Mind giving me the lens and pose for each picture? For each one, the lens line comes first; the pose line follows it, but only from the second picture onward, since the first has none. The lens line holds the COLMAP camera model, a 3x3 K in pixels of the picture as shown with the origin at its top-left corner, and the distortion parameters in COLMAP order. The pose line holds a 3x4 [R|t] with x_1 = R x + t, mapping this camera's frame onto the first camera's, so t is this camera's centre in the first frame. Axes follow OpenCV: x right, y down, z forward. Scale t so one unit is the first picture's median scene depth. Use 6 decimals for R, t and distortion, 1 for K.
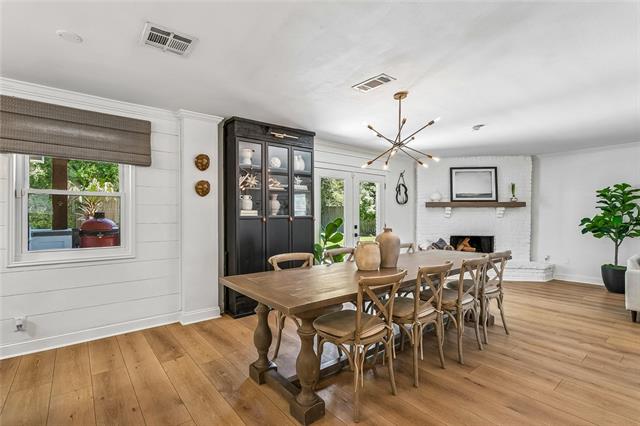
lens RADIAL K [[303.9, 0, 320.0], [0, 303.9, 213.0], [0, 0, 1]] dist [0.044785, 0.000178]
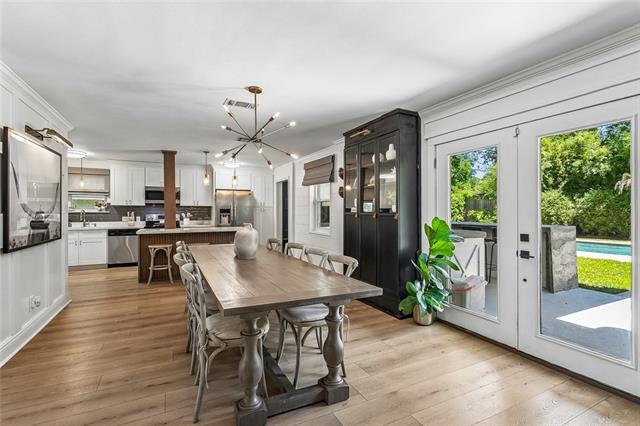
lens RADIAL K [[304.9, 0, 336.5], [0, 304.9, 212.0], [0, 0, 1]] dist [0.002618, 0.000473]
pose [[-0.199188, 0.005846, -0.979944, 0.569653], [0.004752, 0.999976, 0.005000, 0.001204], [0.979950, -0.003661, -0.199211, 0.708520]]
